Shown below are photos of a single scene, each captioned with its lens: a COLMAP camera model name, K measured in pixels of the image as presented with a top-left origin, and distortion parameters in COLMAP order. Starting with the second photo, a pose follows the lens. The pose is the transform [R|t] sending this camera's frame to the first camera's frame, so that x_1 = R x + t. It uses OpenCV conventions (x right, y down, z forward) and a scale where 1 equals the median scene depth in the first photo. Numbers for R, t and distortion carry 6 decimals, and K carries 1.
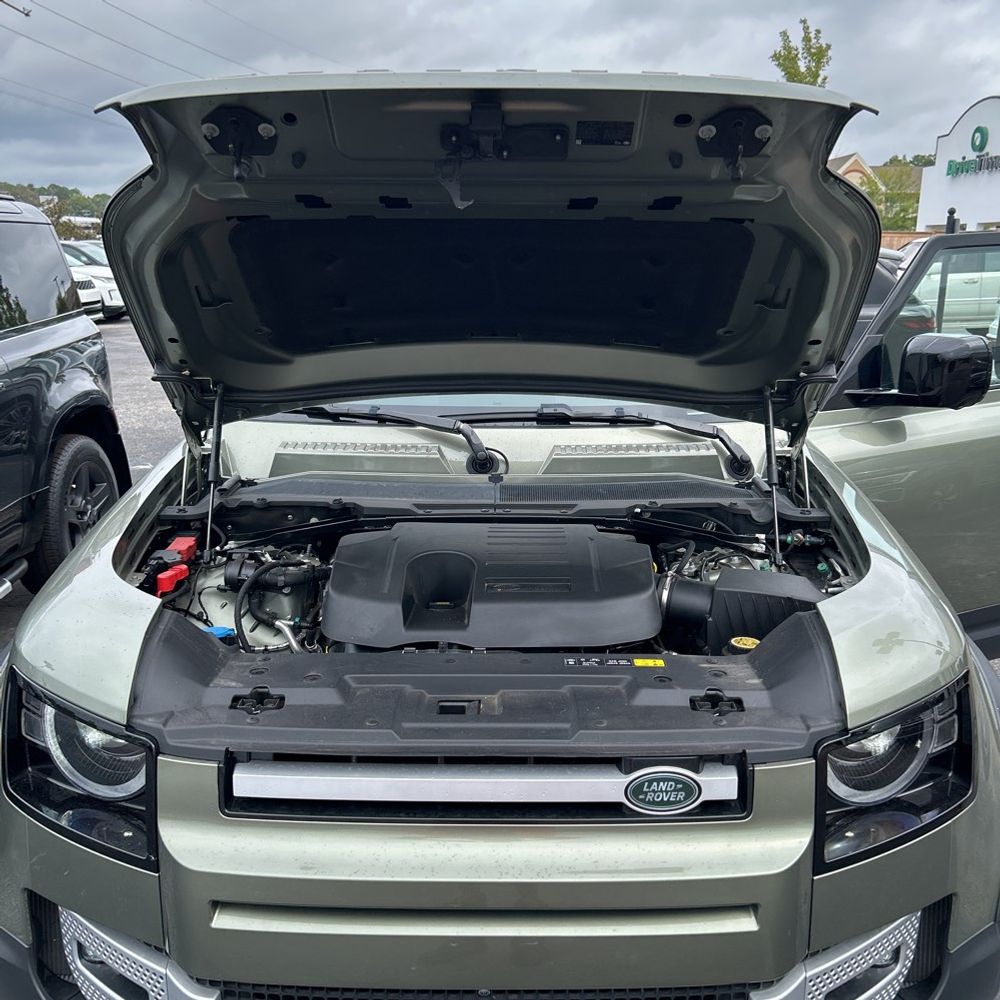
lens RADIAL K [[1003.5, 0, 502.8], [0, 1003.5, 507.7], [0, 0, 1]] dist [0.018851, 0.000000]
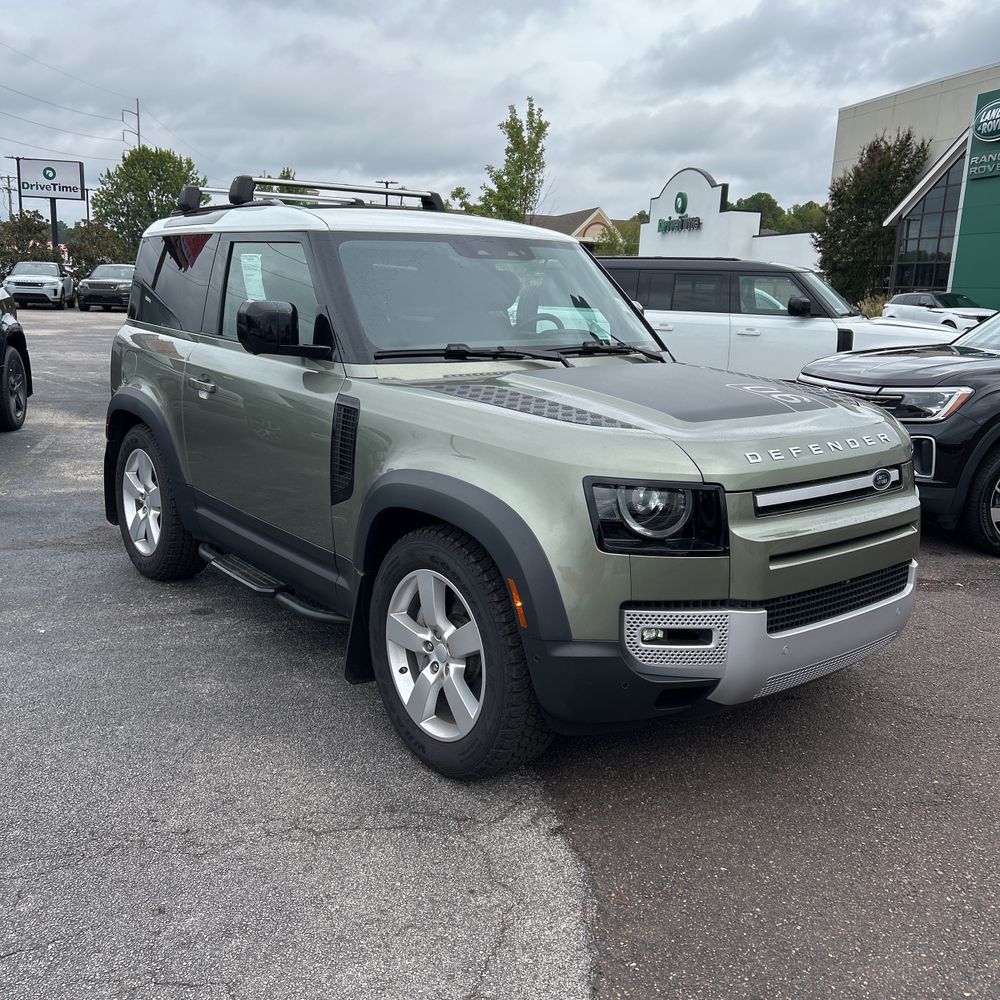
lens RADIAL K [[1003.5, 0, 506.7], [0, 1003.5, 503.4], [0, 0, 1]] dist [0.018851, 0.000000]
pose [[0.774620, -0.123914, 0.620169, -1.786519], [0.143638, 0.989461, 0.018291, 0.166129], [-0.615899, 0.074911, 0.784255, -0.222865]]
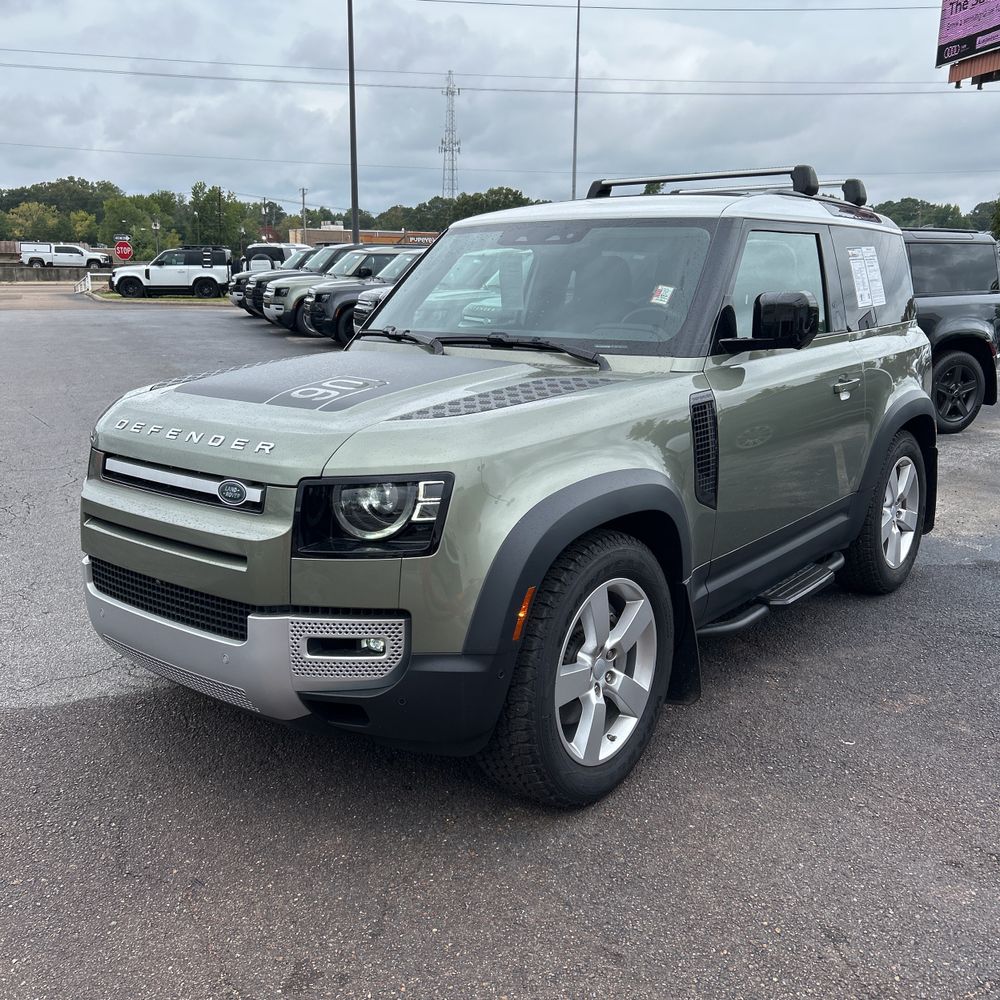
lens RADIAL K [[1003.5, 0, 506.1], [0, 1003.5, 502.7], [0, 0, 1]] dist [0.018851, 0.000000]
pose [[0.786256, 0.133823, -0.603236, 1.580783], [-0.159411, 0.987149, 0.011216, 0.190820], [0.596984, 0.087344, 0.797484, -0.153680]]
